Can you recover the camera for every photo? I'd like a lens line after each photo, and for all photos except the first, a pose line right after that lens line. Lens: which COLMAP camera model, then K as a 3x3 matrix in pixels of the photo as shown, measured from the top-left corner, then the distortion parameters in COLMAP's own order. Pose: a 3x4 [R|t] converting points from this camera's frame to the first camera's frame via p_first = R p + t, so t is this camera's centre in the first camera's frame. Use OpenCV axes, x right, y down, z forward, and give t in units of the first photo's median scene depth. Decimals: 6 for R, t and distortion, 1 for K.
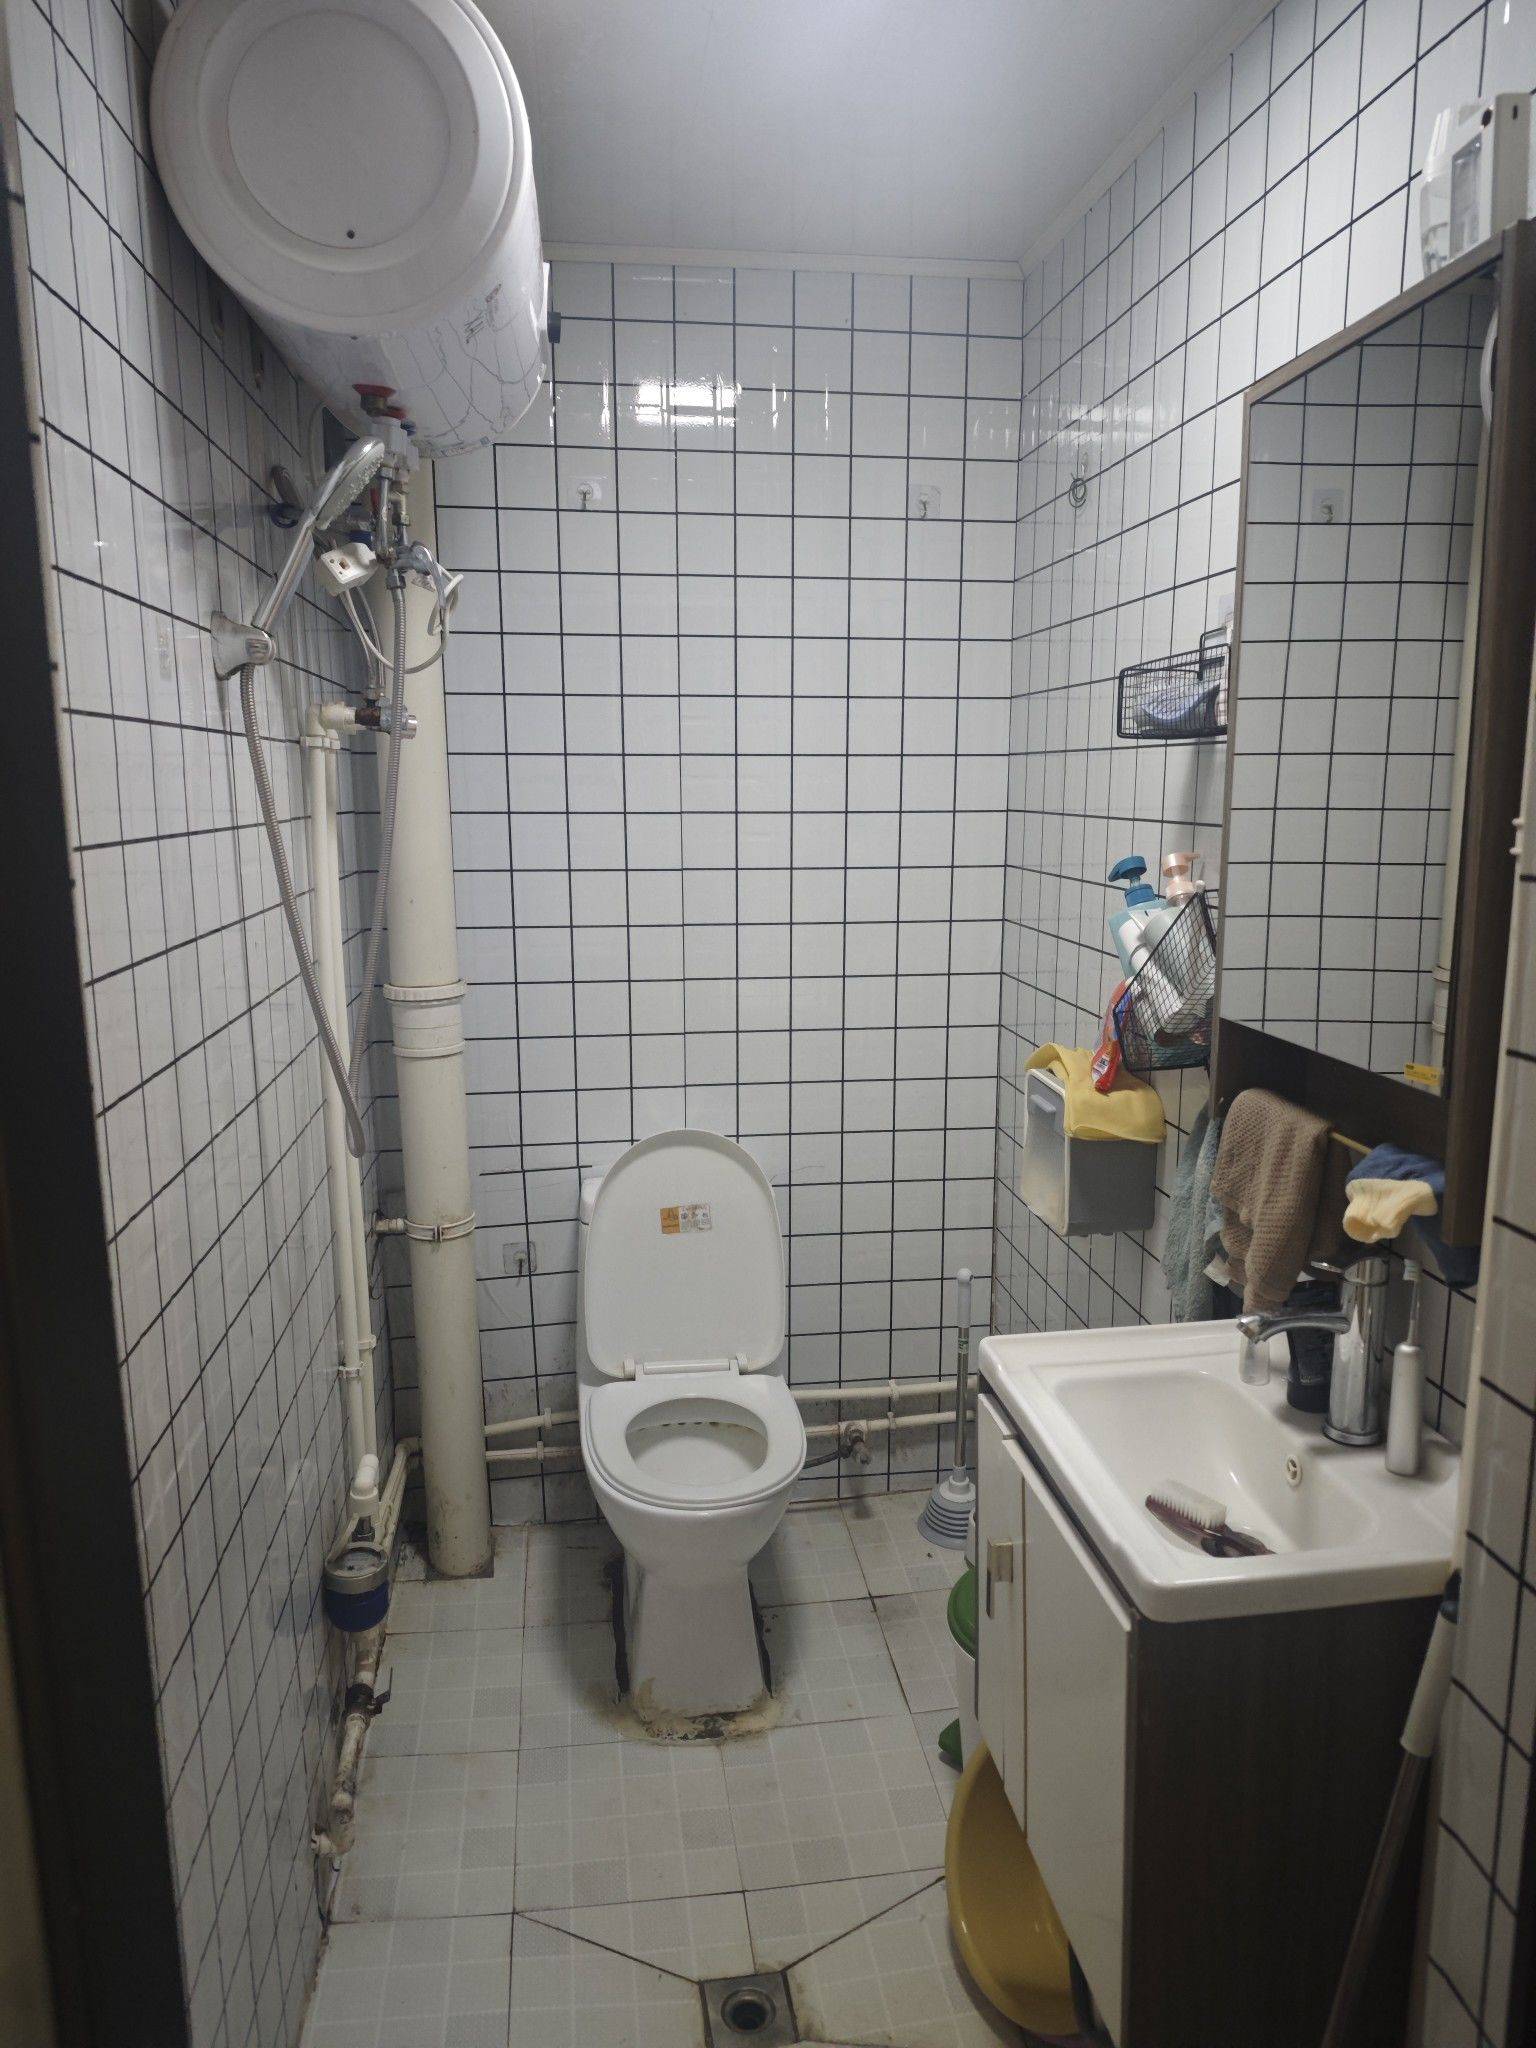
lens RADIAL K [[1388.7, 0, 783.1], [0, 1388.7, 1053.8], [0, 0, 1]] dist [0.098874, -0.189650]
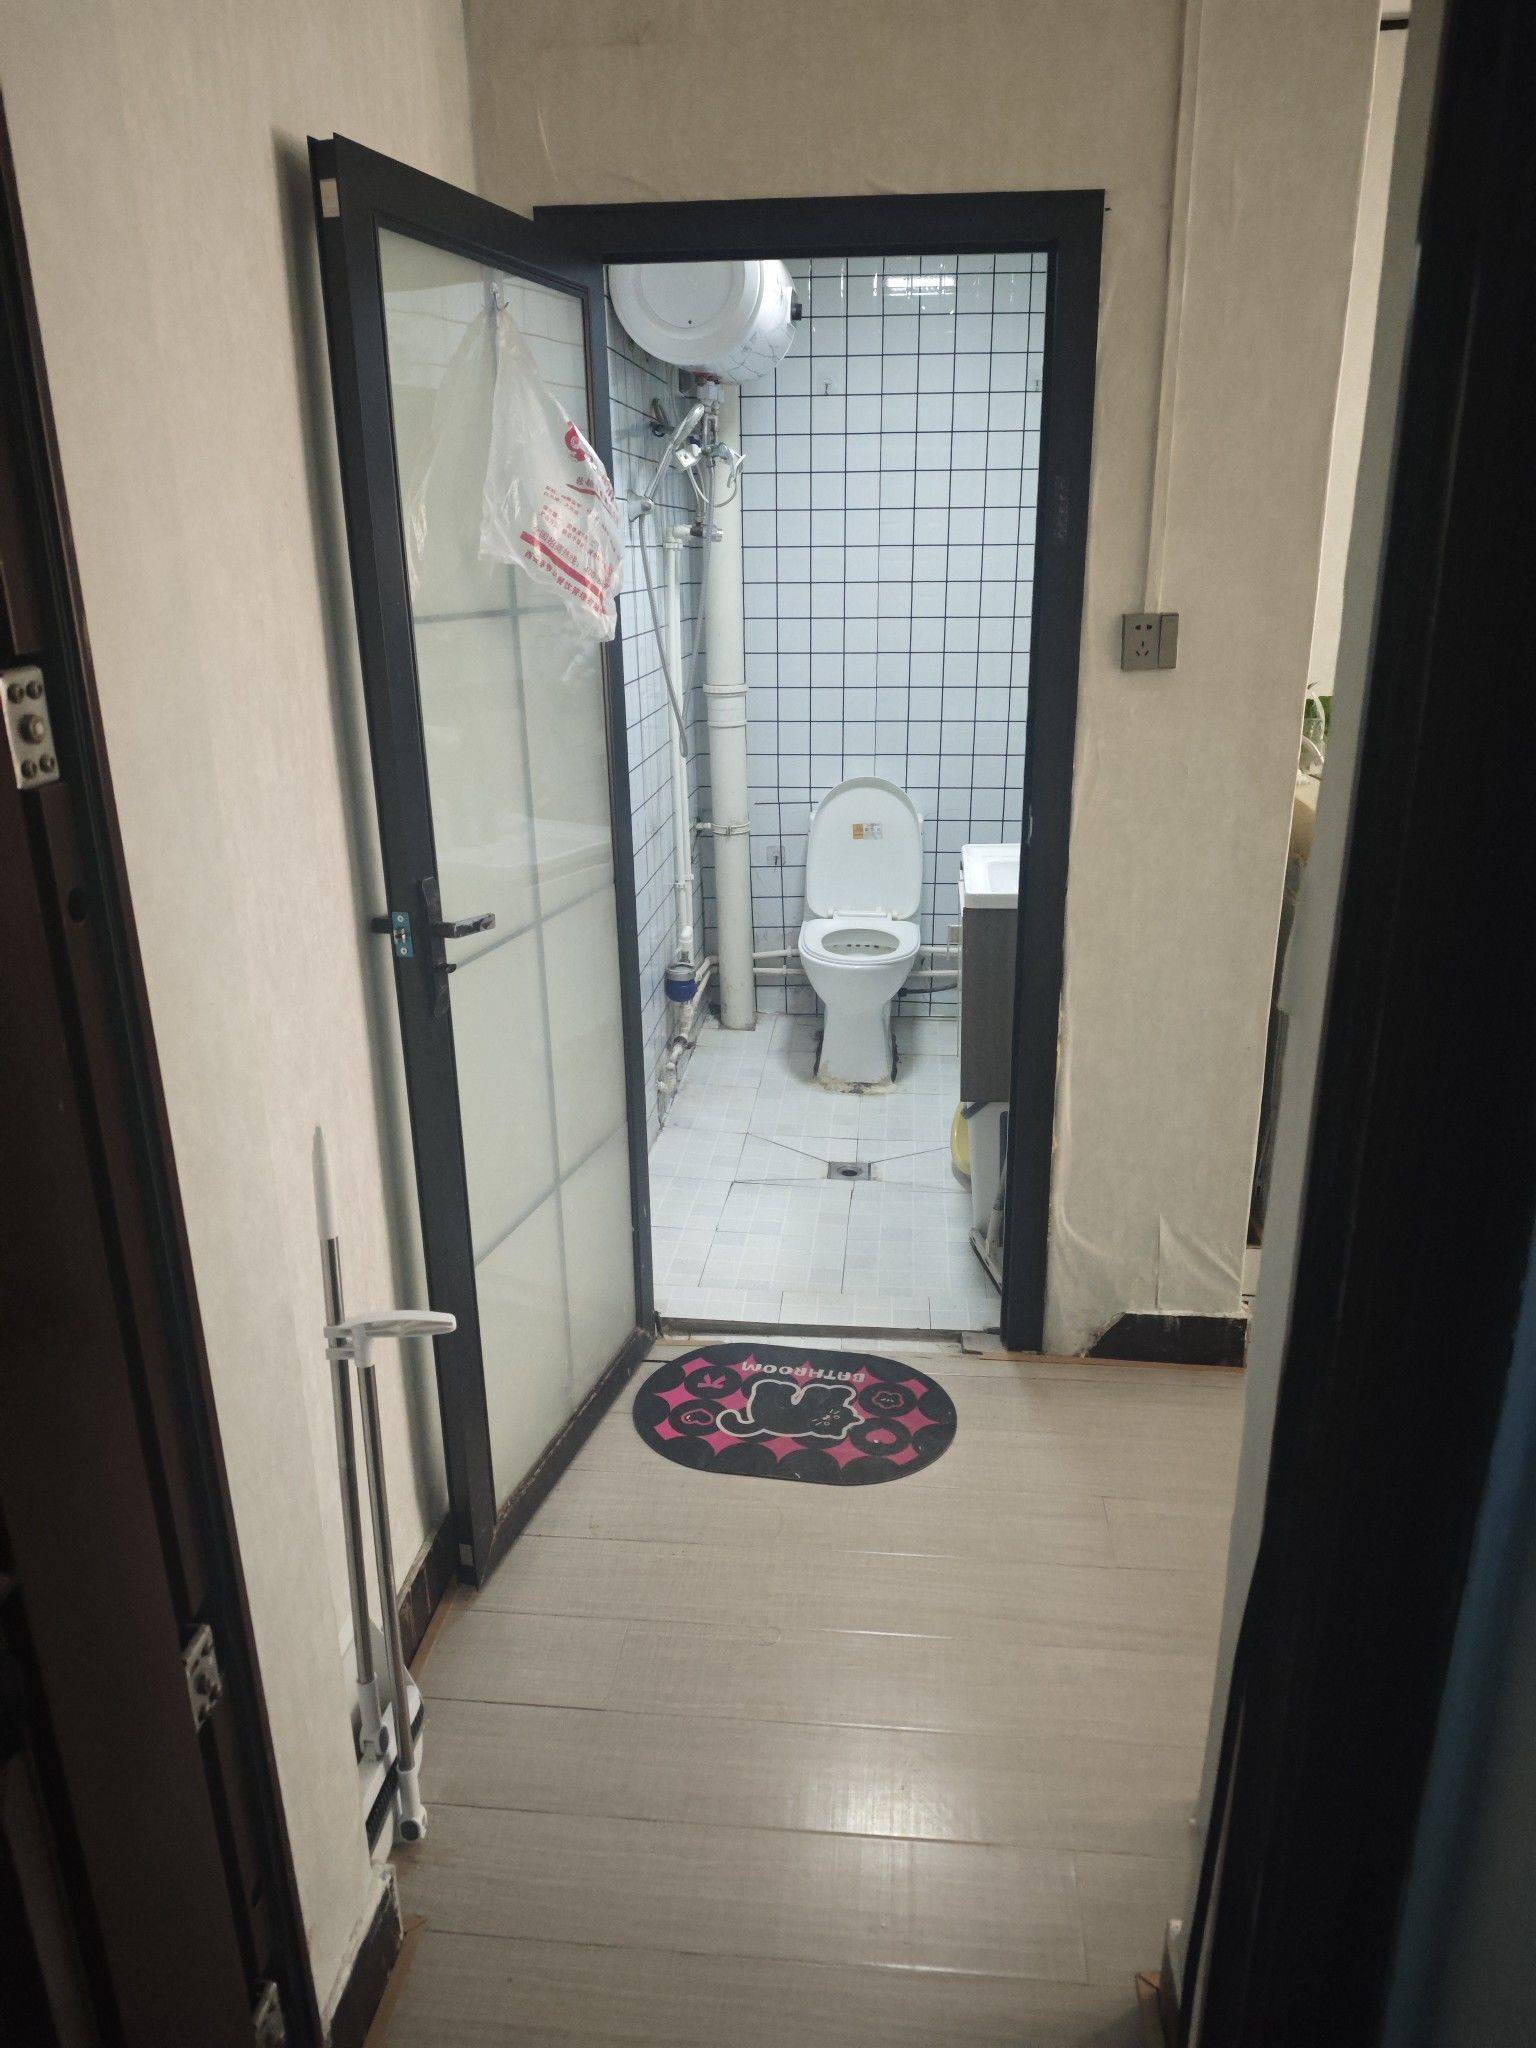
lens RADIAL K [[1388.7, 0, 783.1], [0, 1388.7, 1053.8], [0, 0, 1]] dist [0.098874, -0.189650]
pose [[0.971124, 0.074247, -0.226728, 0.269113], [-0.038436, 0.986618, 0.158456, 0.137058], [0.235459, -0.145166, 0.960982, -0.807208]]
